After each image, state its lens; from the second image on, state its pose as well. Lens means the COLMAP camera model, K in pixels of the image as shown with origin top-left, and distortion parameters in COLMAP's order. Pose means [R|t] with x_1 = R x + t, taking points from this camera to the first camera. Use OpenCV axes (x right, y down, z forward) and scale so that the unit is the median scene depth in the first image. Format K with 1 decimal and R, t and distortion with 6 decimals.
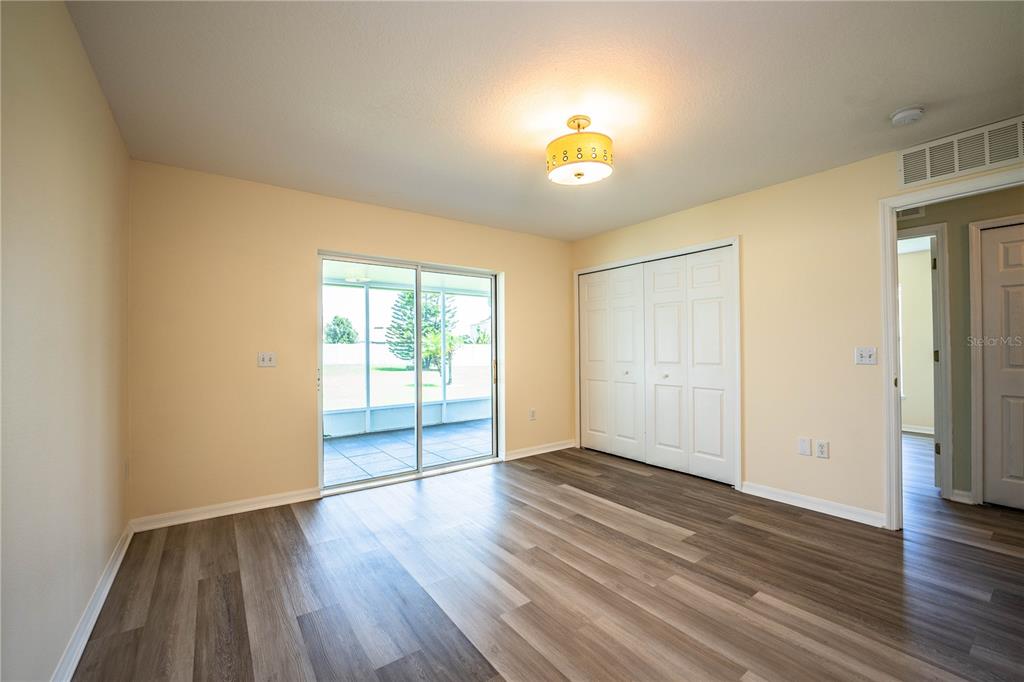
lens RADIAL K [[418.9, 0, 509.3], [0, 418.9, 345.2], [0, 0, 1]] dist [-0.025430, 0.002035]
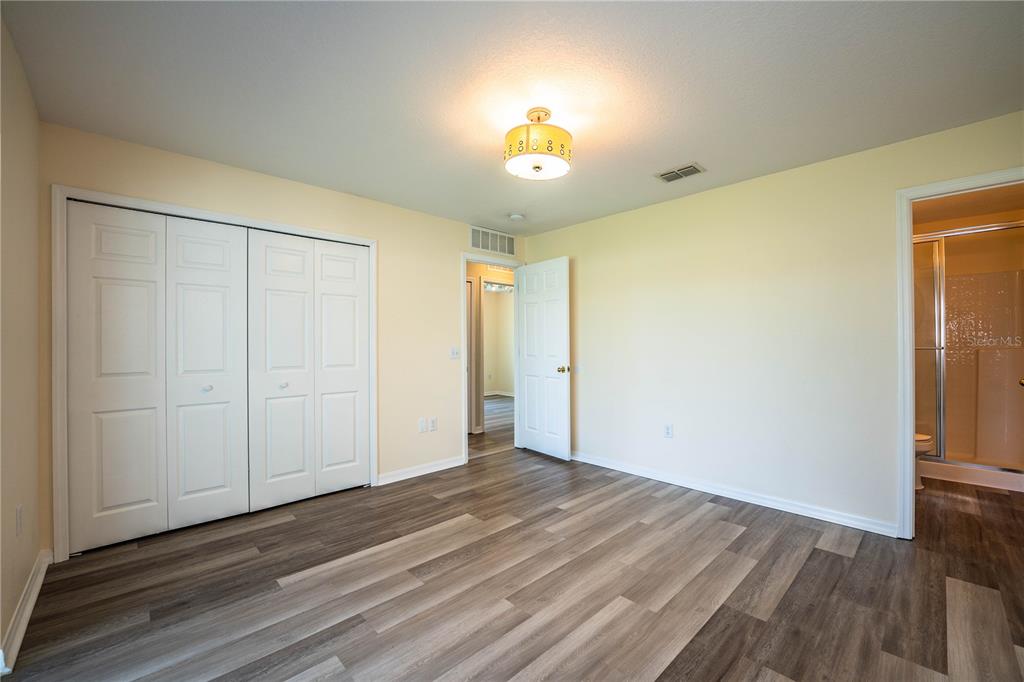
lens RADIAL K [[418.9, 0, 514.4], [0, 418.9, 343.3], [0, 0, 1]] dist [-0.025430, 0.002035]
pose [[-0.143311, 0.011622, 0.989609, -0.635085], [0.001796, 0.999932, -0.011483, 0.008606], [-0.989676, 0.000132, -0.143322, 0.969325]]
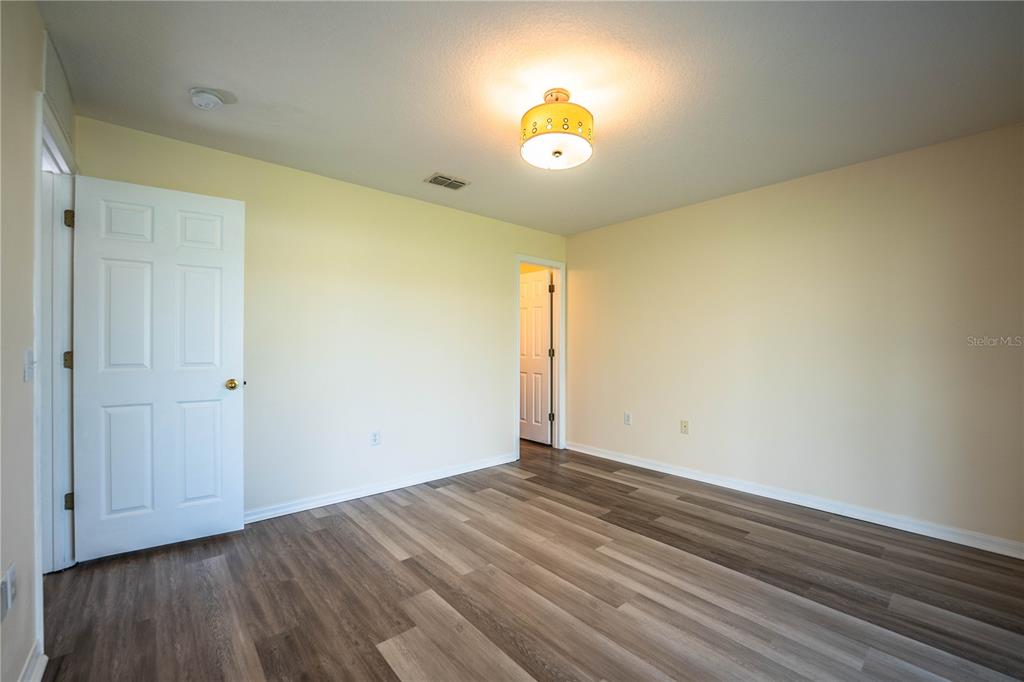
lens RADIAL K [[418.9, 0, 511.8], [0, 418.9, 342.5], [0, 0, 1]] dist [-0.025430, 0.002035]
pose [[-0.995544, 0.006564, -0.094066, 0.285437], [0.007243, 0.999950, -0.006886, 0.004169], [0.094016, -0.007536, -0.995542, 1.534157]]
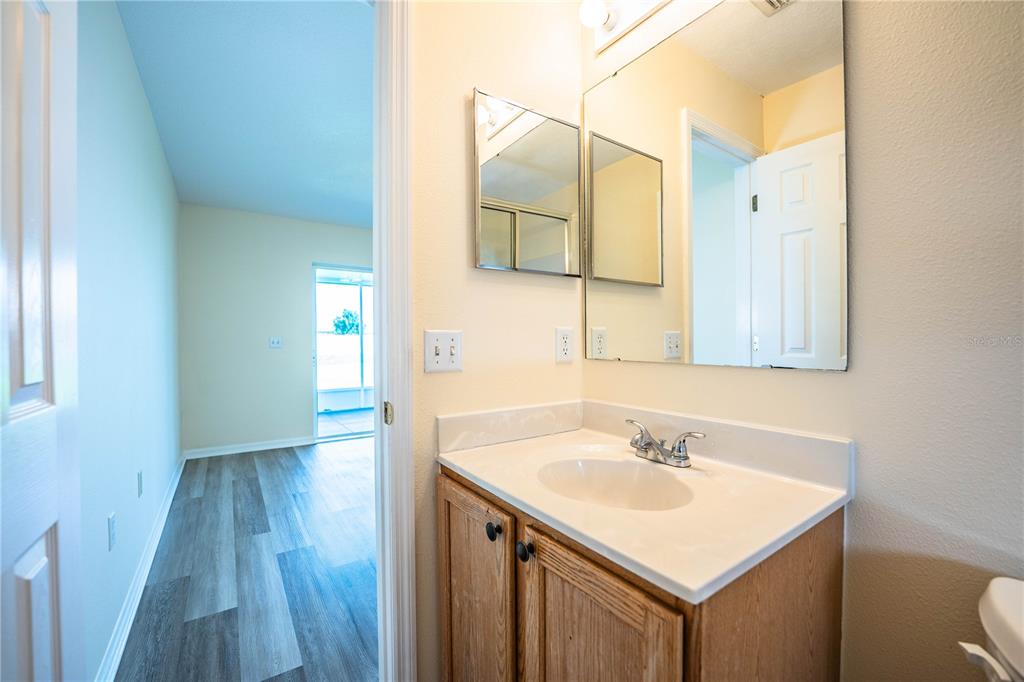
lens RADIAL K [[418.9, 0, 508.4], [0, 418.9, 344.2], [0, 0, 1]] dist [-0.025430, 0.002035]
pose [[0.999674, -0.001655, -0.025467, 0.258680], [0.002099, 0.999846, 0.017415, 0.019850], [0.025434, -0.017463, 0.999524, -0.415040]]
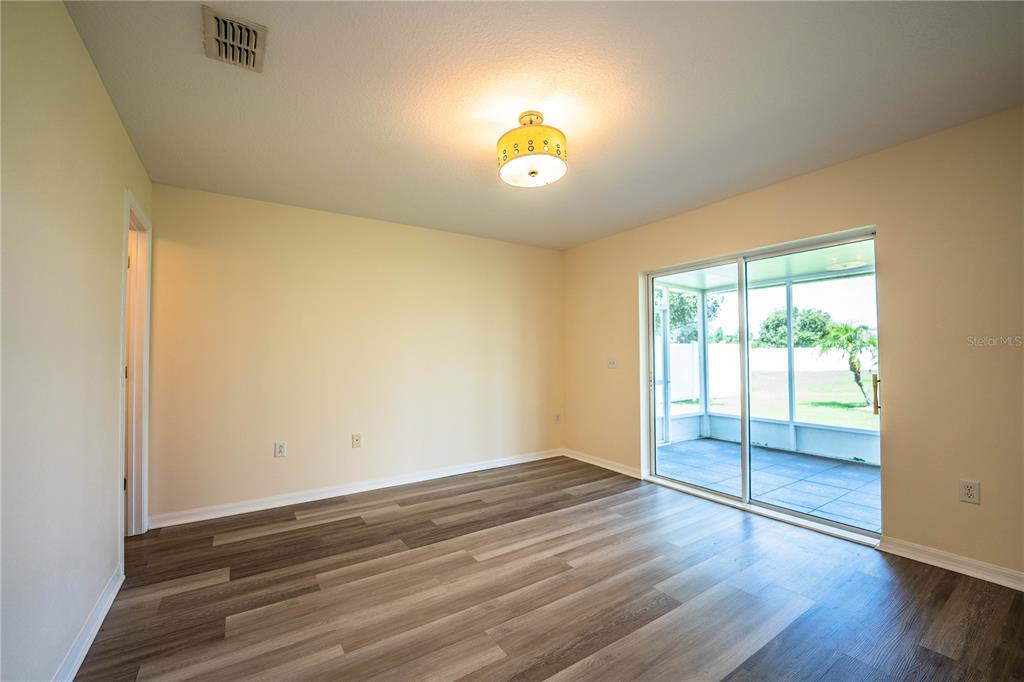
lens RADIAL K [[418.9, 0, 516.4], [0, 418.9, 338.8], [0, 0, 1]] dist [-0.025430, 0.002035]
pose [[-0.028450, -0.026506, -0.999244, 0.902169], [0.010023, 0.999591, -0.026800, -0.008342], [0.999545, -0.010778, -0.028172, 0.799476]]
